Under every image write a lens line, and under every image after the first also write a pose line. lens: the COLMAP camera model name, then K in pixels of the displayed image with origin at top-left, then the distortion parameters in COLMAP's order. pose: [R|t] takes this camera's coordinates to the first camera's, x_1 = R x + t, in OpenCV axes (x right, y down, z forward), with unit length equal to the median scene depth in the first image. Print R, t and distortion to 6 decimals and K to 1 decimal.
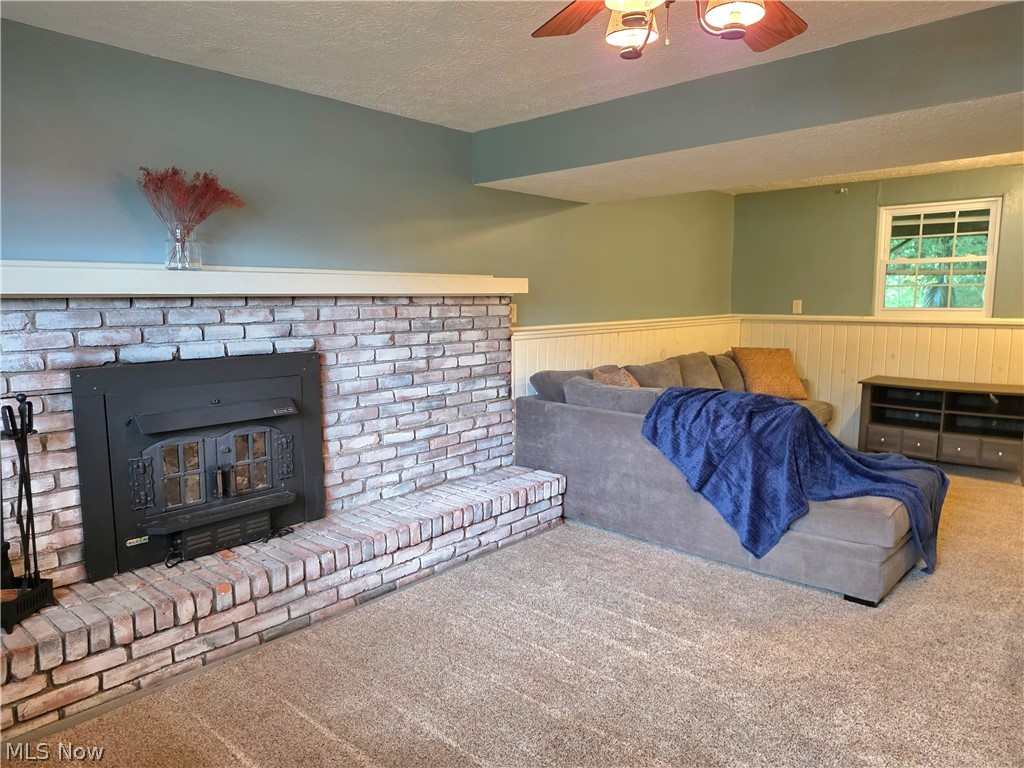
lens RADIAL K [[685.9, 0, 513.3], [0, 685.9, 385.5], [0, 0, 1]] dist [0.023458, -0.021242]
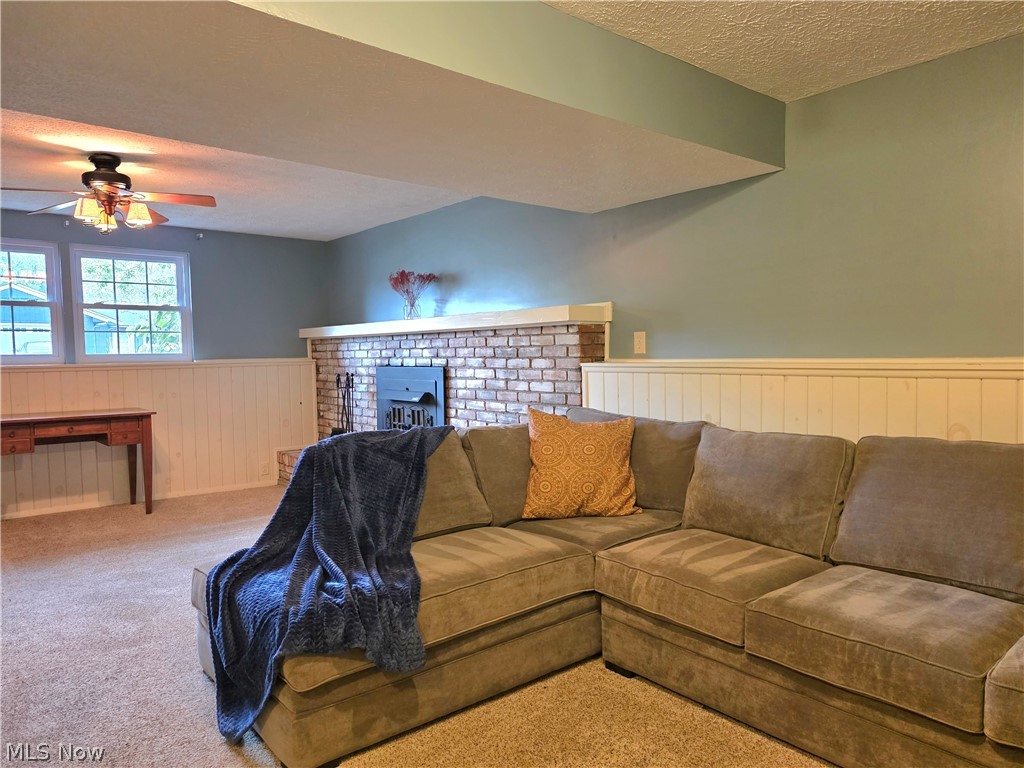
lens RADIAL K [[685.9, 0, 507.6], [0, 685.9, 393.8], [0, 0, 1]] dist [0.023458, -0.021242]
pose [[-0.139354, 0.063278, -0.988219, 1.214048], [-0.115909, 0.990054, 0.079740, -0.127809], [0.983436, 0.125655, -0.130634, 1.329940]]
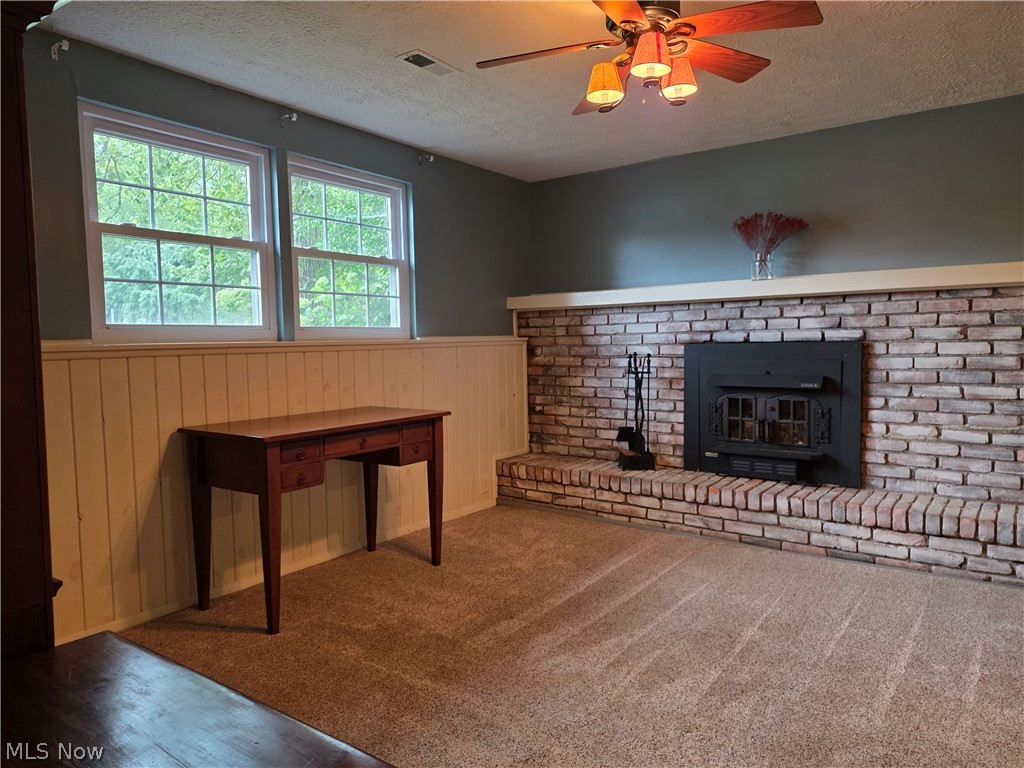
lens RADIAL K [[685.9, 0, 509.3], [0, 685.9, 384.8], [0, 0, 1]] dist [0.023458, -0.021242]
pose [[0.090310, 0.064827, -0.993802, 0.802965], [-0.113617, 0.992035, 0.054387, 0.027279], [0.989412, 0.108001, 0.096956, 0.304550]]
